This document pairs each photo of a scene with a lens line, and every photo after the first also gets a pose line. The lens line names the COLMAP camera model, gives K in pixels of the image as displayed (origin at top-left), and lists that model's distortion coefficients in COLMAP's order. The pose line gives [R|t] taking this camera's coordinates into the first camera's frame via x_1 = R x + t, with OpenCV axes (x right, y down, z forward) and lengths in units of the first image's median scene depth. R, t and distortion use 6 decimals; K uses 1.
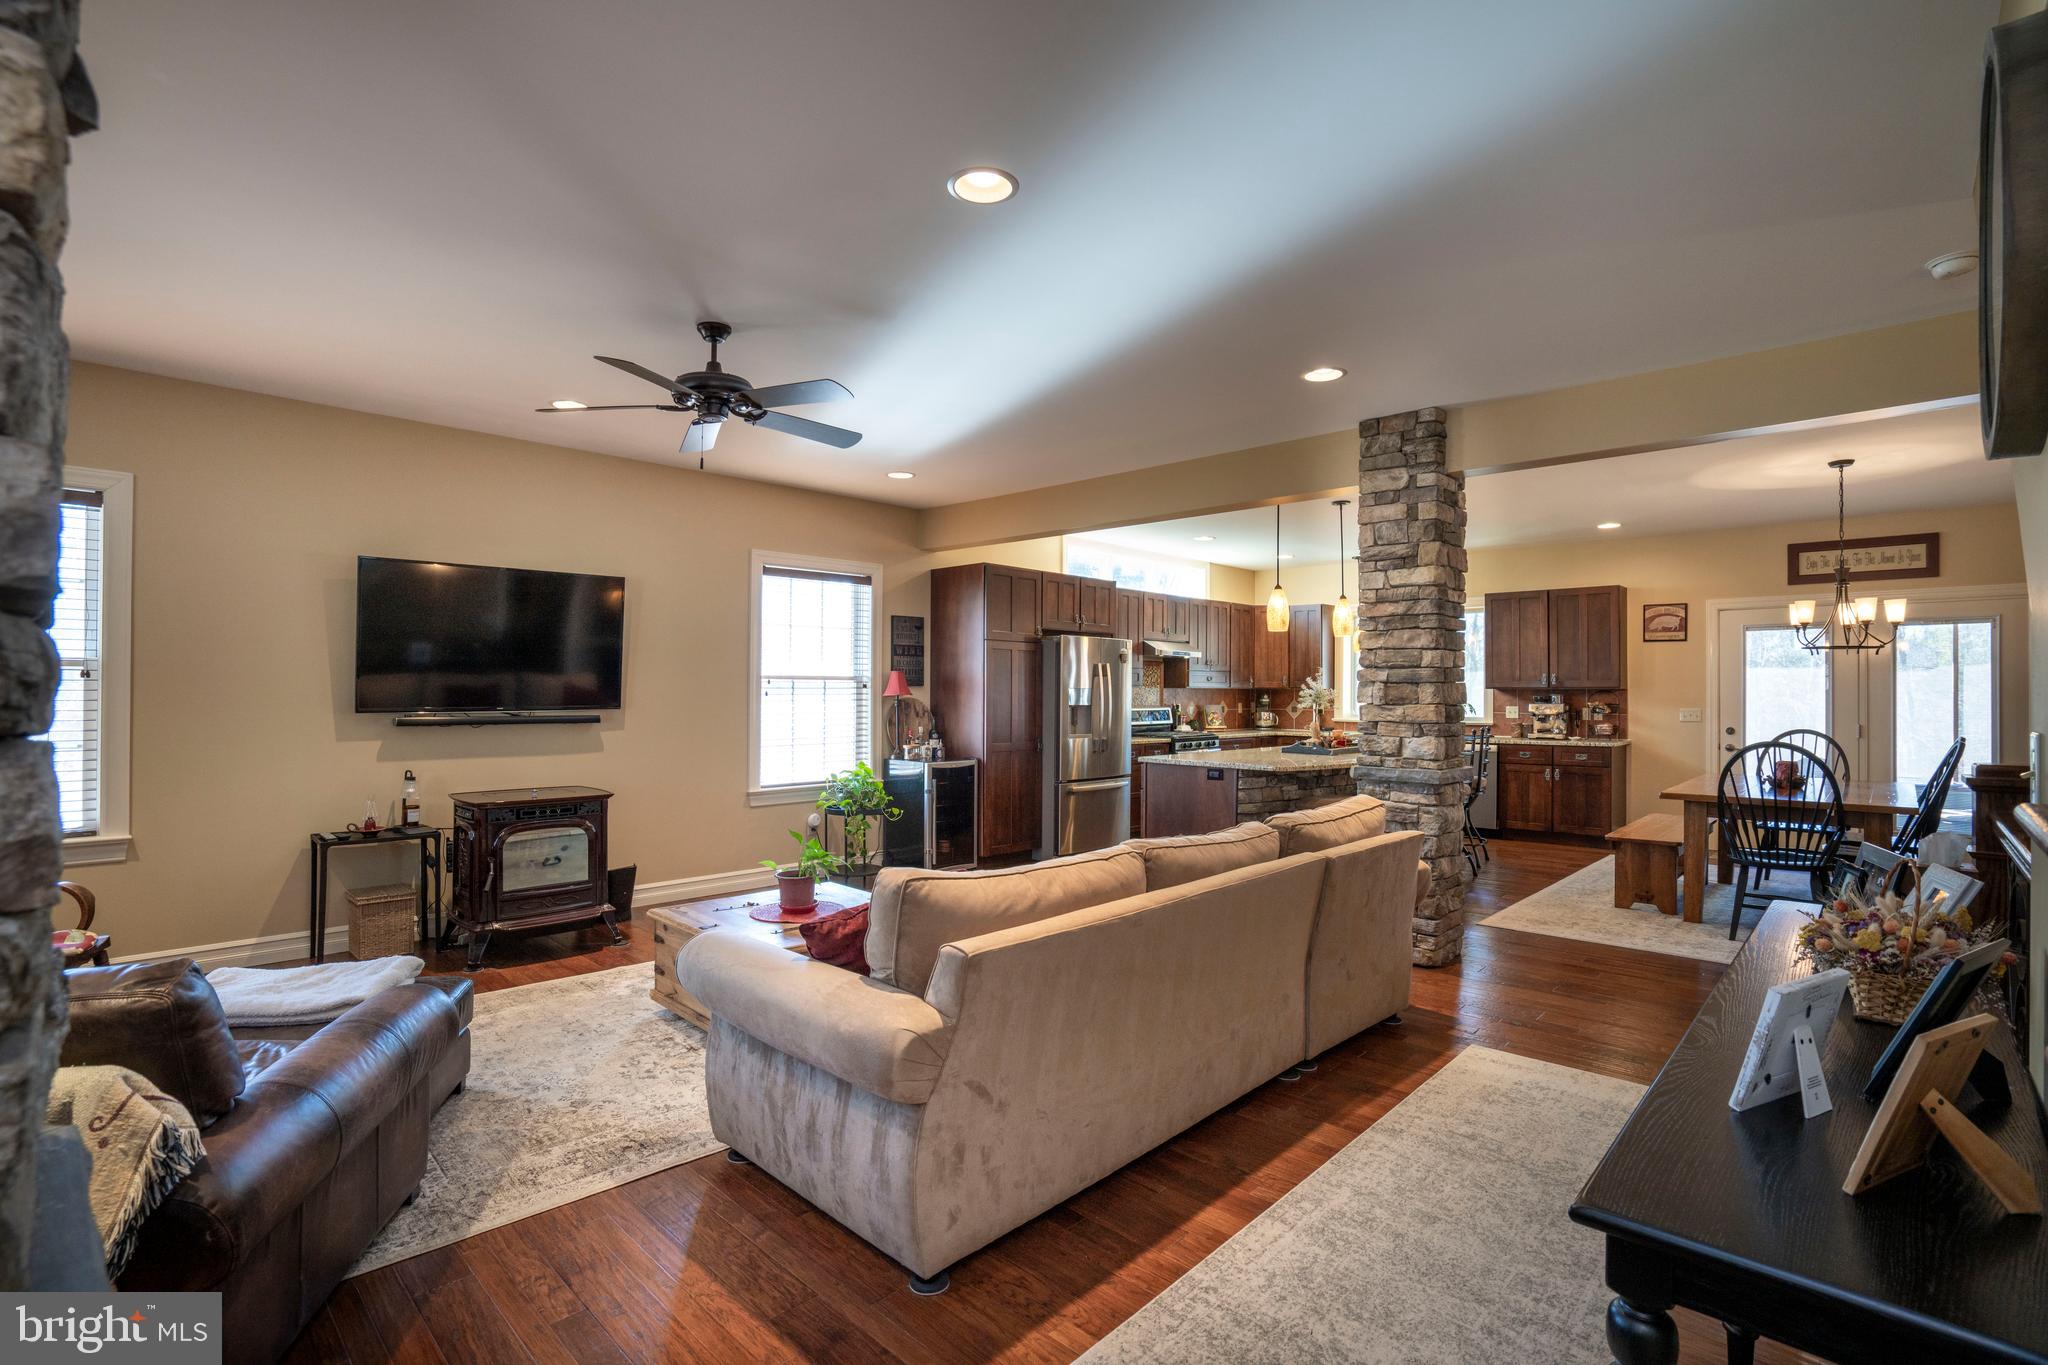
lens RADIAL K [[944.0, 0, 1023.6], [0, 944.0, 688.4], [0, 0, 1]] dist [-0.054357, 0.018597]
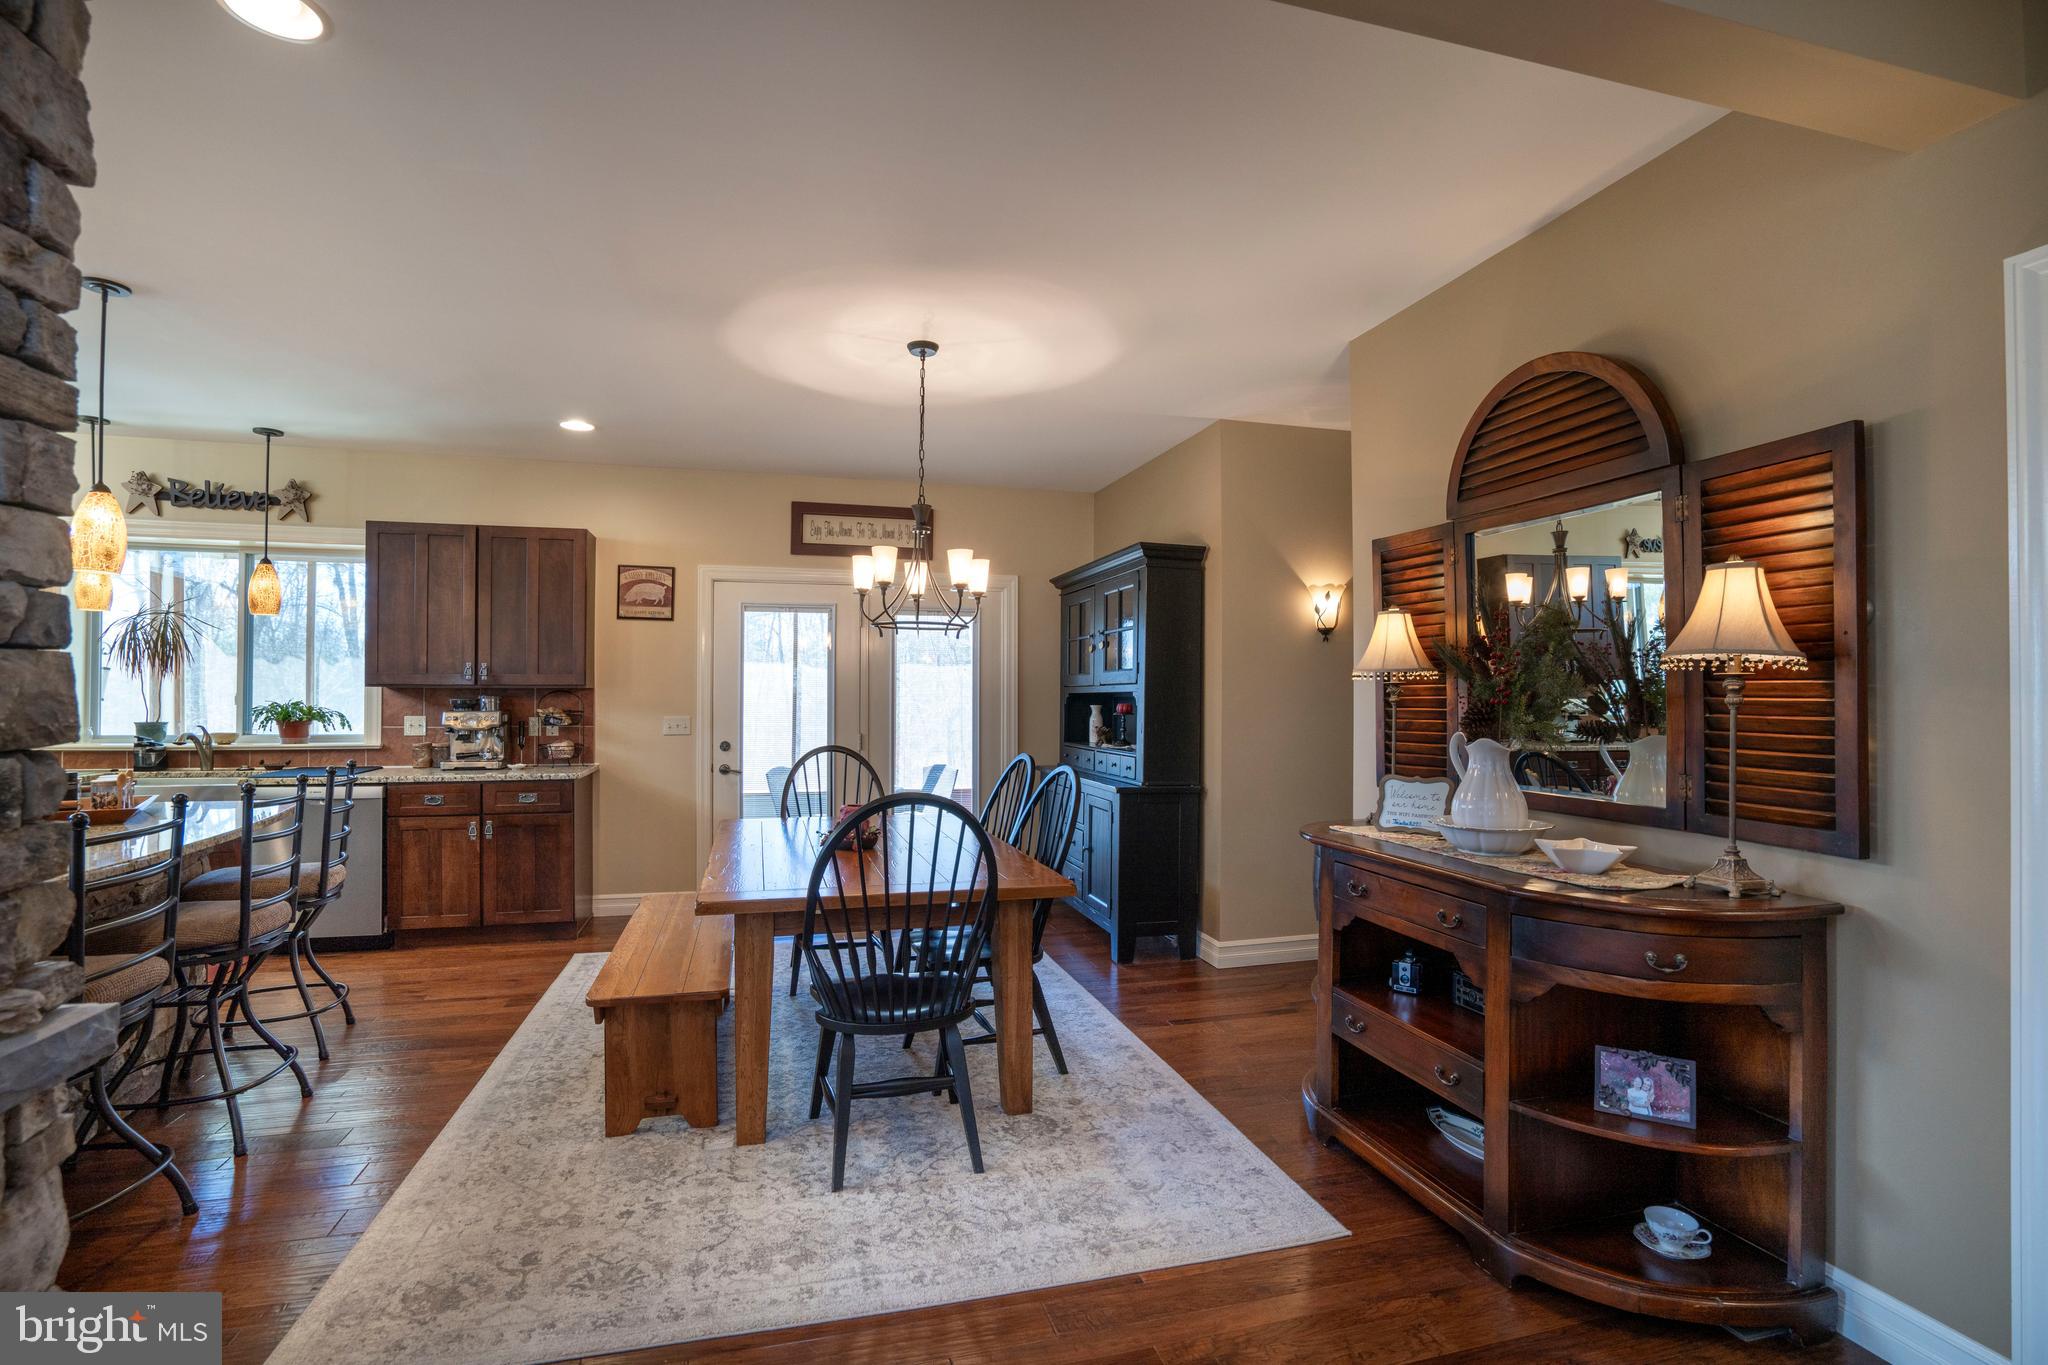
lens RADIAL K [[944.0, 0, 1010.7], [0, 944.0, 688.2], [0, 0, 1]] dist [-0.054357, 0.018597]
pose [[0.517494, 0.006061, 0.855665, 0.277966], [-0.005444, 0.999978, -0.003790, 0.001952], [-0.855669, -0.002697, 0.517516, 0.473778]]
